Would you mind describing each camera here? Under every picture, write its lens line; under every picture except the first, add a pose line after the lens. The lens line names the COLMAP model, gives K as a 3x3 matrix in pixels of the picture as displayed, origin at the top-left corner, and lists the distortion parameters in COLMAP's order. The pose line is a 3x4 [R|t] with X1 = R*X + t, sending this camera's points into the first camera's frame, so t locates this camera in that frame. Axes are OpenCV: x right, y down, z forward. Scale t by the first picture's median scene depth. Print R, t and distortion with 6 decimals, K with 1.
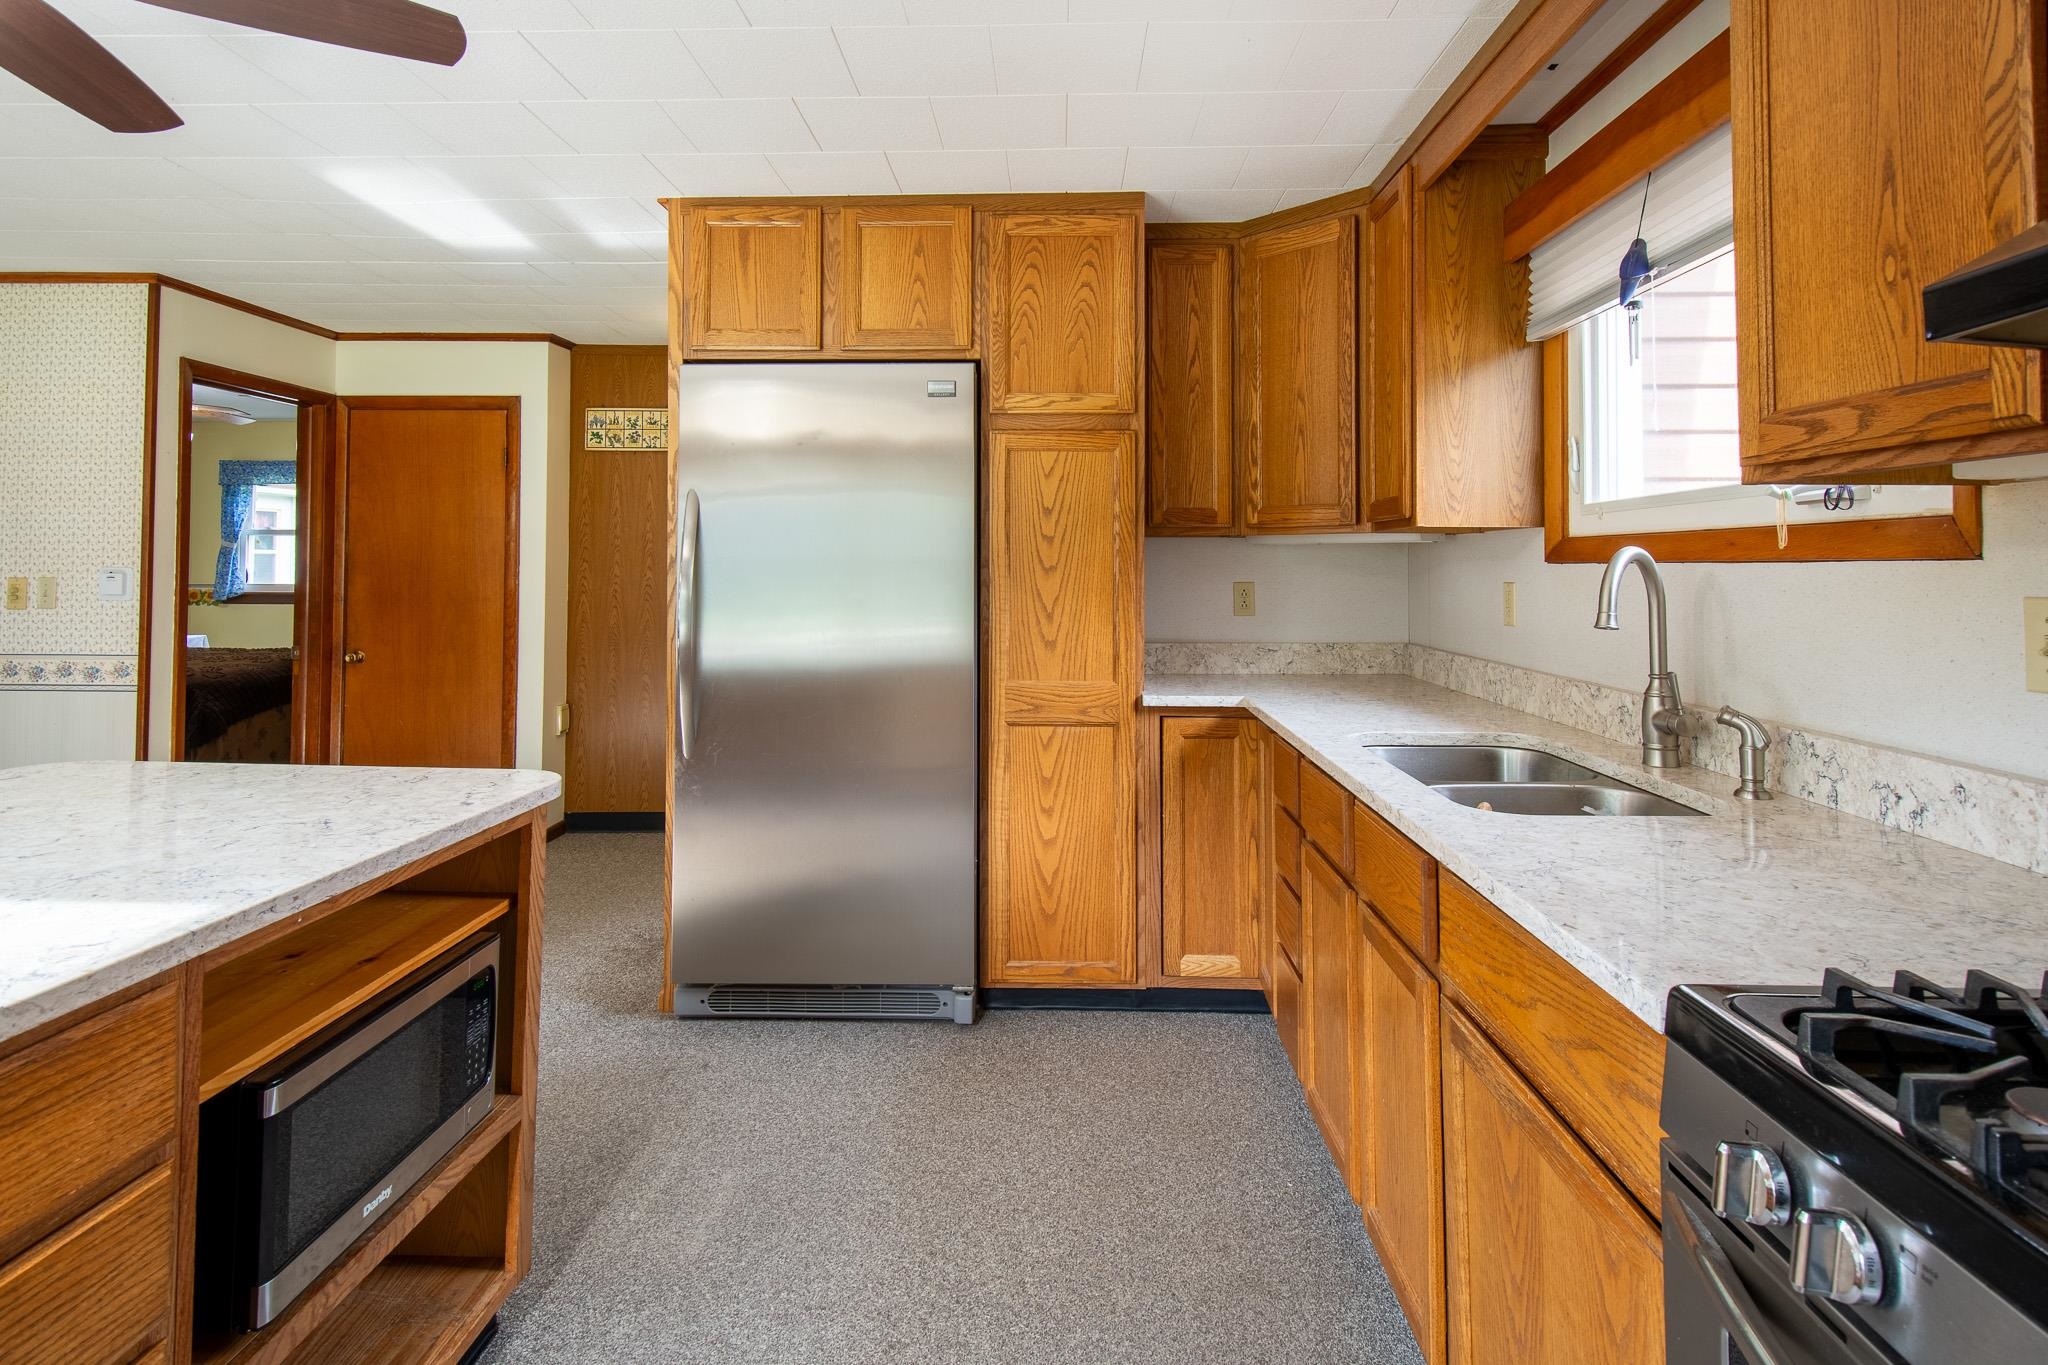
lens RADIAL K [[1057.5, 0, 1005.5], [0, 1057.5, 542.7], [0, 0, 1]] dist [0.007220, 0.000731]
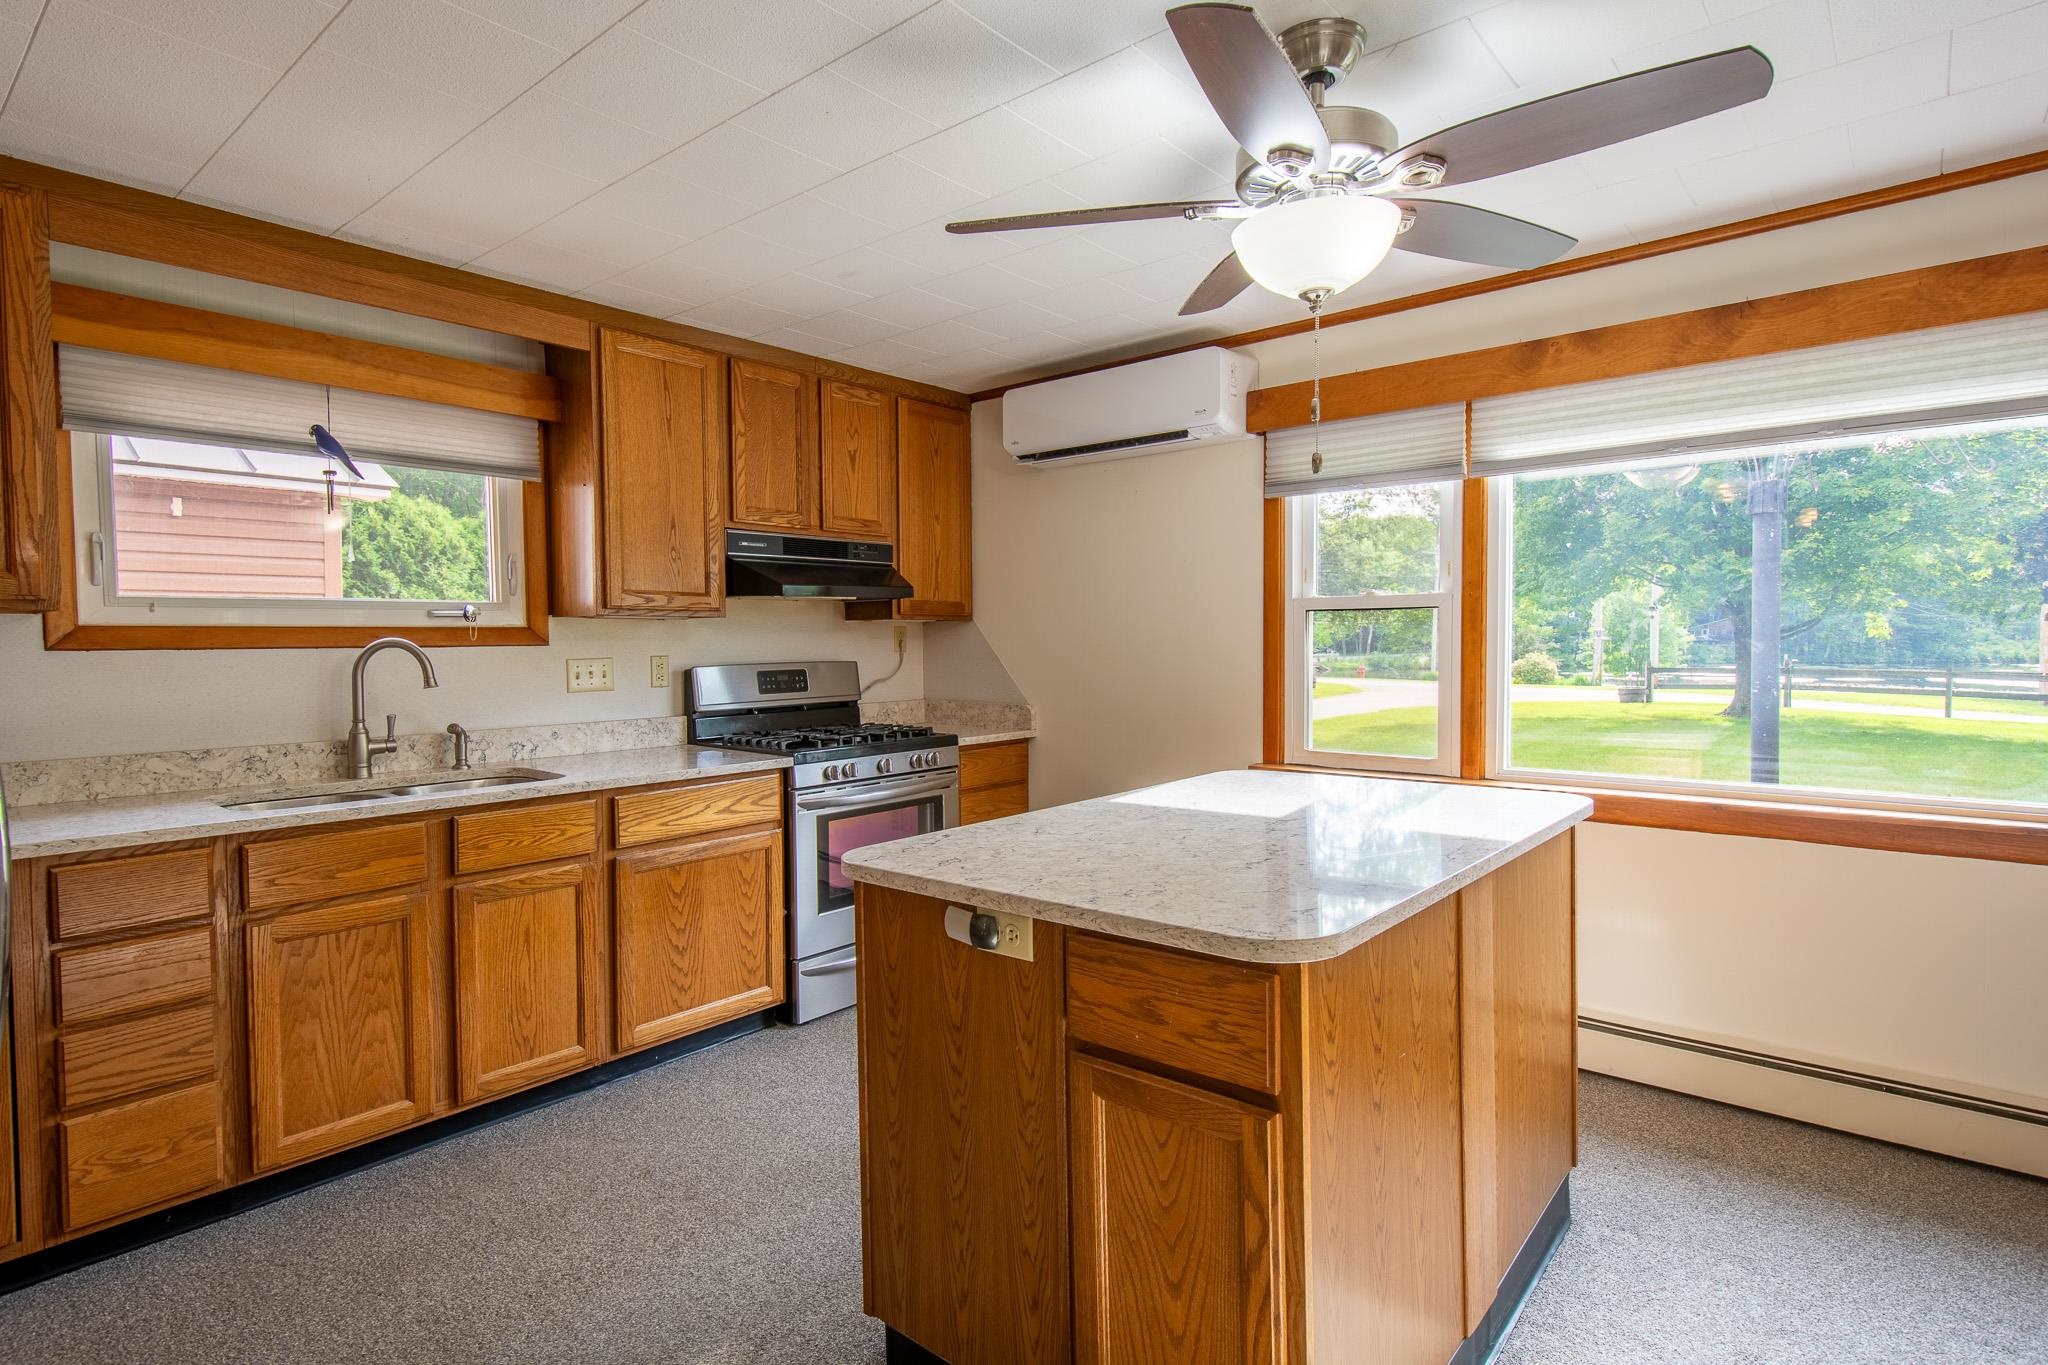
lens RADIAL K [[1057.5, 0, 1016.0], [0, 1057.5, 673.0], [0, 0, 1]] dist [0.007220, 0.000731]
pose [[-0.786778, -0.013016, 0.617098, -0.710068], [-0.005853, 0.999890, 0.013627, 0.018155], [-0.617208, 0.007109, -0.786768, 1.046166]]
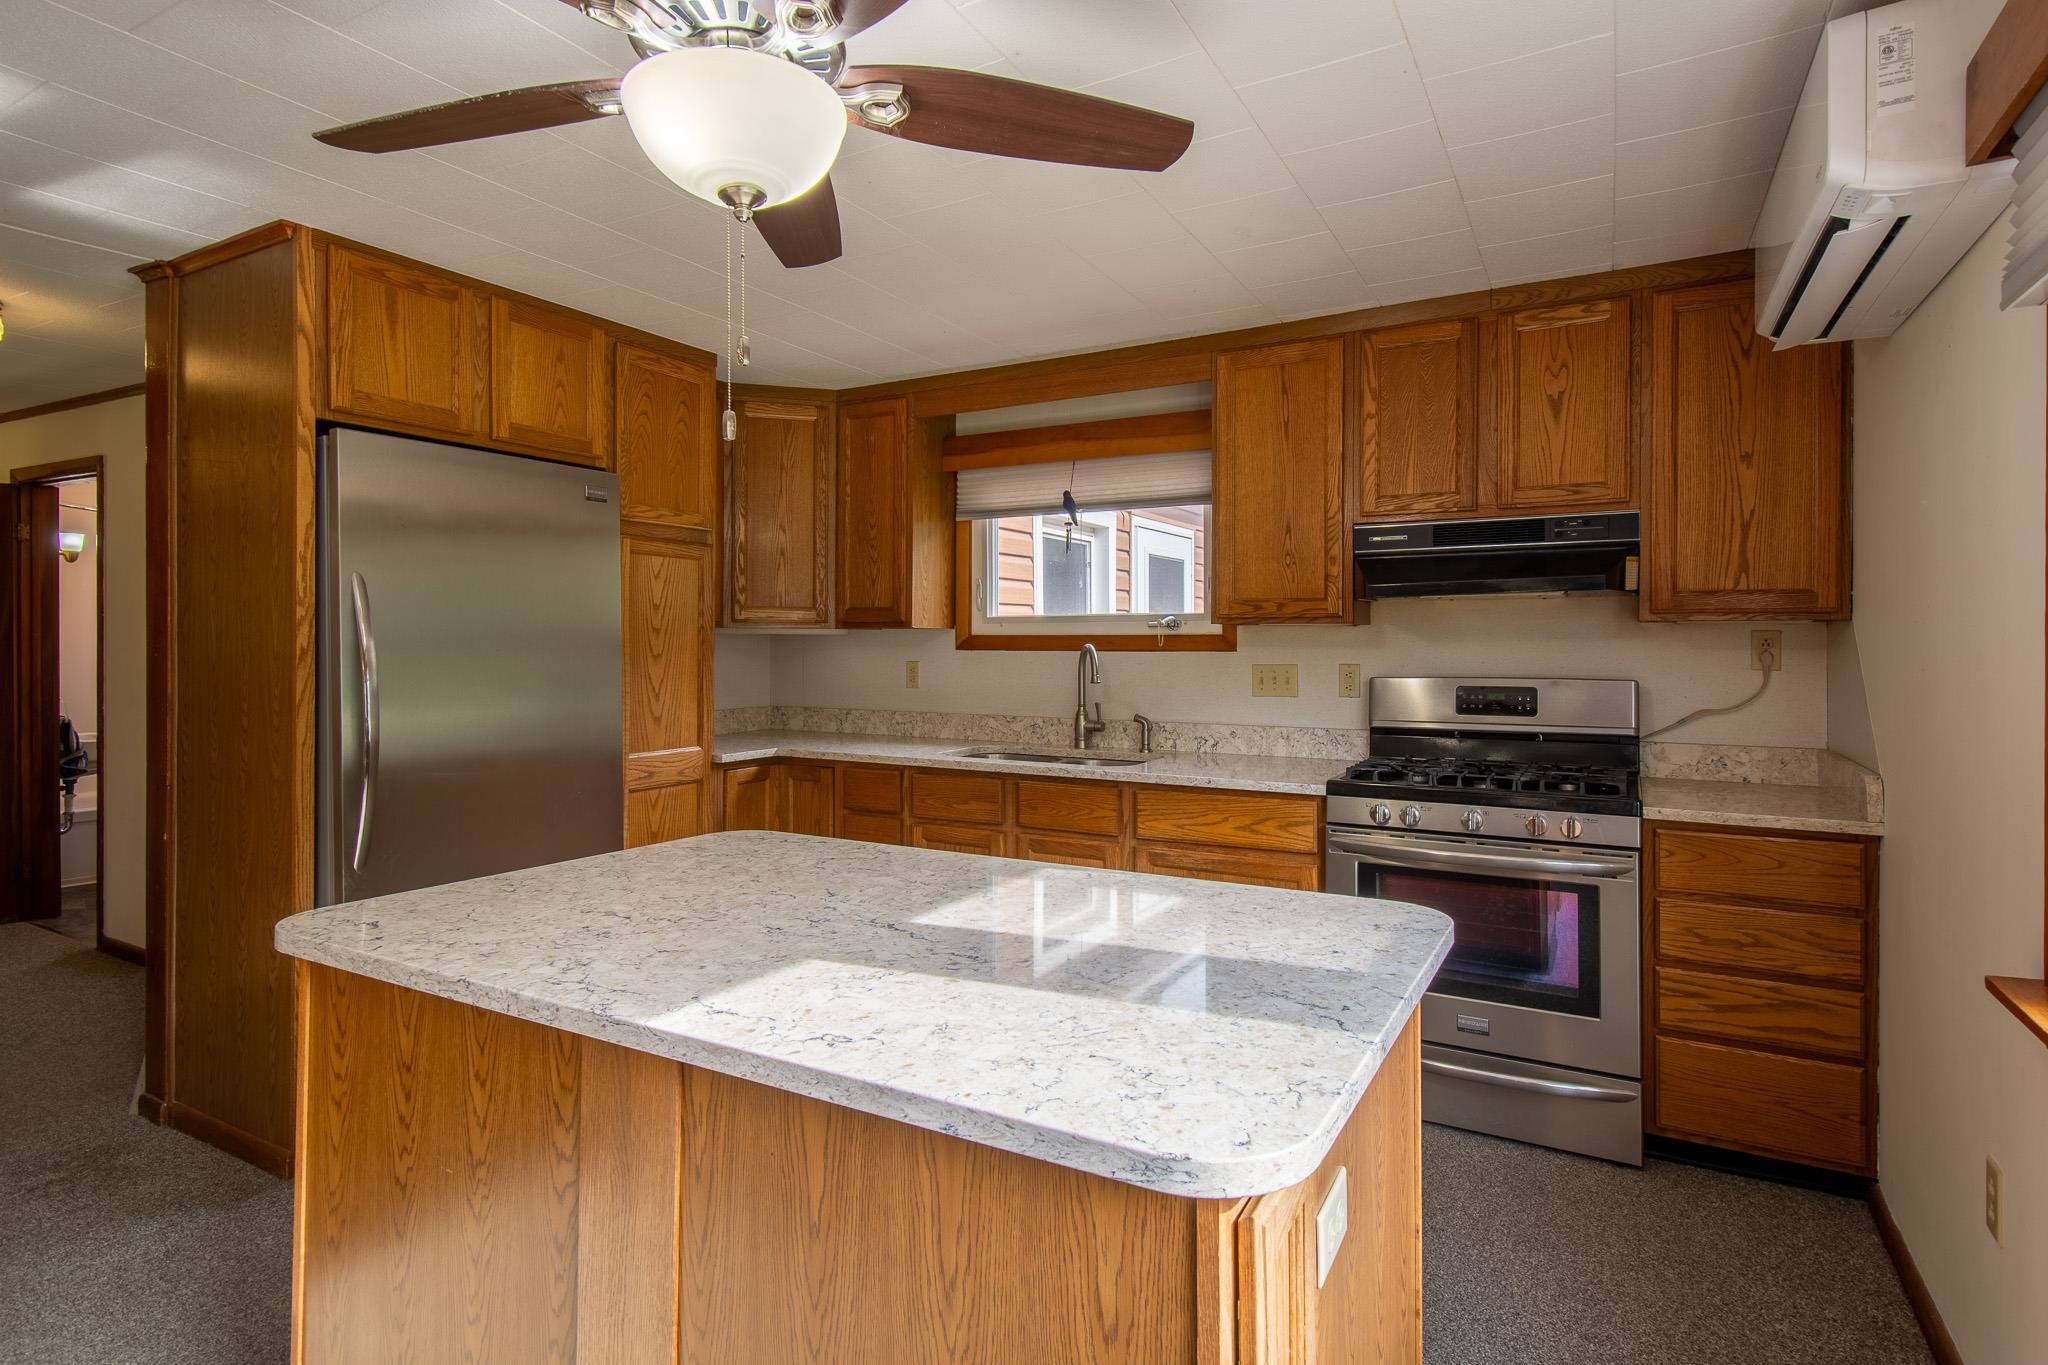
lens RADIAL K [[1057.5, 0, 1020.5], [0, 1057.5, 640.4], [0, 0, 1]] dist [0.007220, 0.000731]
pose [[0.462747, 0.000777, 0.886490, -0.825771], [-0.021033, 0.999728, 0.010103, -0.013475], [-0.886241, -0.023320, 0.462637, 0.093493]]
